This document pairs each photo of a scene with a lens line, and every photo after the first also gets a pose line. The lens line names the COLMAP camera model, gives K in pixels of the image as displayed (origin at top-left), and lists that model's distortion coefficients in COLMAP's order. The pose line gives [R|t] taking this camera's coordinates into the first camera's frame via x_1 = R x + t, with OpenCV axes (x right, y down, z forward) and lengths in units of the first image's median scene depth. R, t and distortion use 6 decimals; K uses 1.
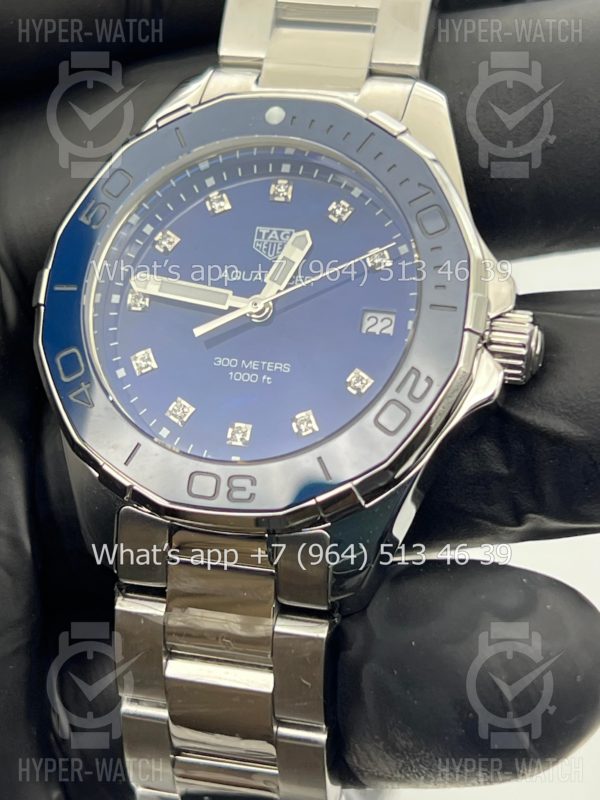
lens RADIAL K [[1802.3, 0, 304.0], [0, 1802.3, 397.2], [0, 0, 1]] dist [0.157148, 0.000000]
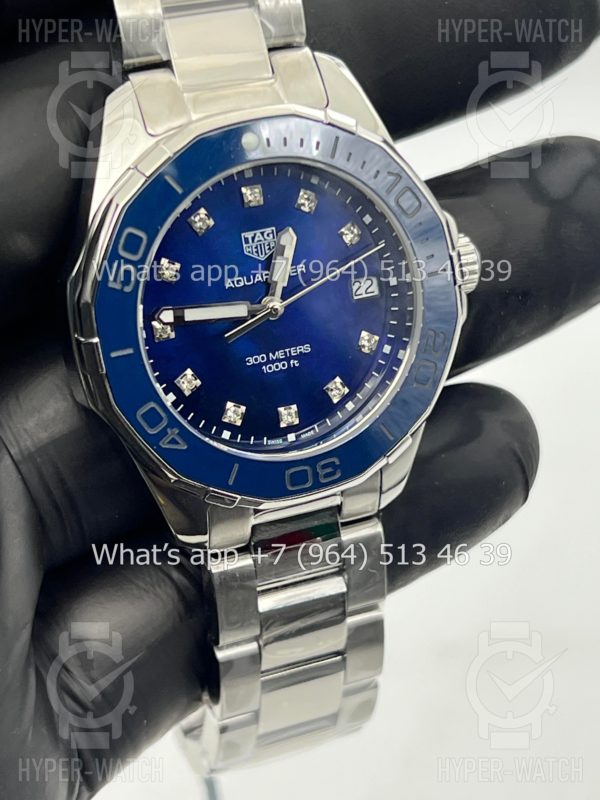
lens RADIAL K [[1802.3, 0, 297.7], [0, 1802.3, 397.4], [0, 0, 1]] dist [0.157148, 0.000000]
pose [[0.790625, -0.387407, 0.474161, -0.576379], [0.142009, 0.869294, 0.473457, -0.538537], [-0.595606, -0.306992, 0.742301, 0.122874]]
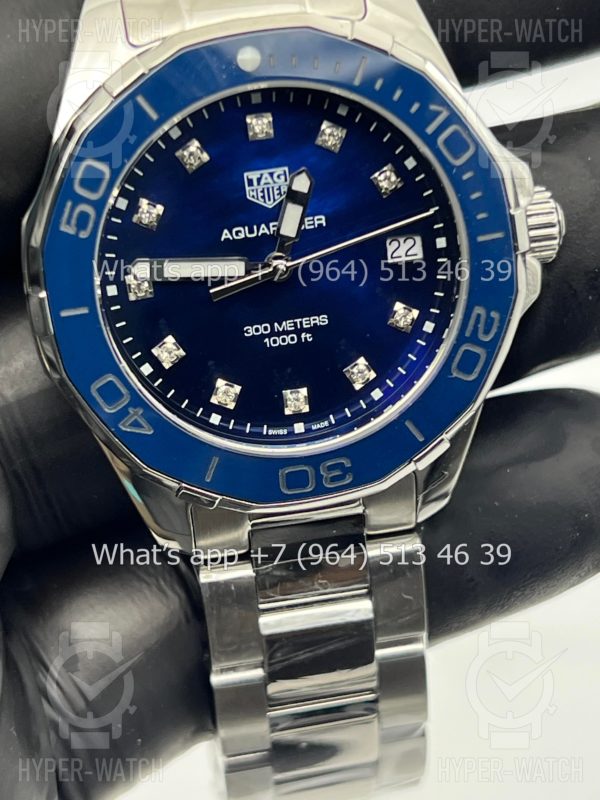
lens RADIAL K [[1802.3, 0, 285.6], [0, 1802.3, 392.0], [0, 0, 1]] dist [0.157148, 0.000000]
pose [[0.898529, -0.339203, 0.278543, -0.300816], [0.180147, 0.863713, 0.470687, -0.427980], [-0.400240, -0.372748, 0.837178, 0.199921]]
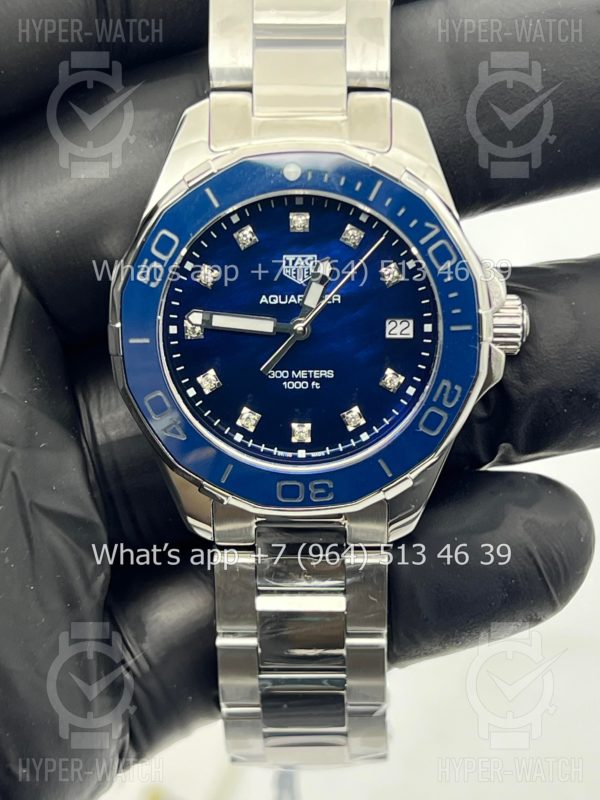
lens RADIAL K [[1802.3, 0, 299.4], [0, 1802.3, 404.2], [0, 0, 1]] dist [0.157148, 0.000000]
pose [[0.965132, -0.197417, 0.171894, -0.243756], [0.109024, 0.900164, 0.421685, -0.514977], [-0.237981, -0.388241, 0.890300, -0.100681]]
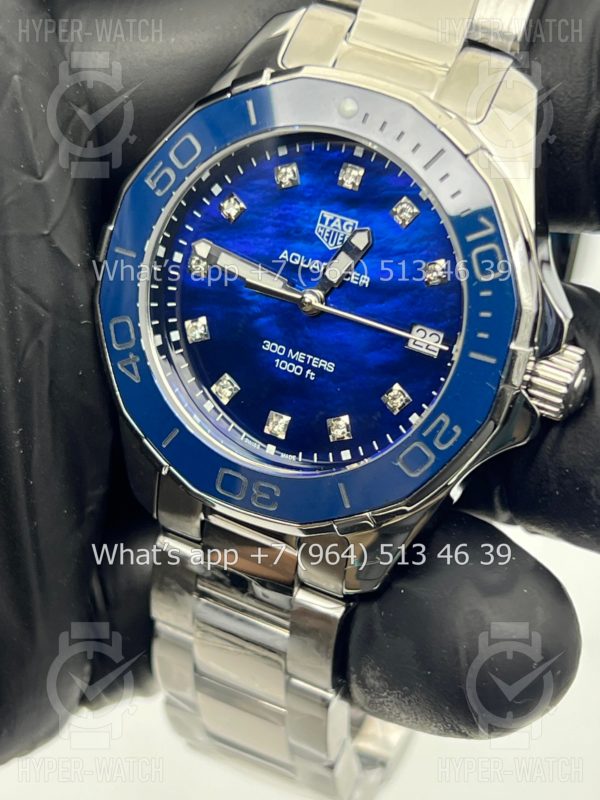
lens RADIAL K [[1802.3, 0, 302.2], [0, 1802.3, 400.3], [0, 0, 1]] dist [0.157148, 0.000000]
pose [[0.981754, 0.144017, -0.124169, 0.101235], [-0.089822, 0.926772, 0.364727, -0.360417], [0.167604, -0.346919, 0.922798, 0.063060]]
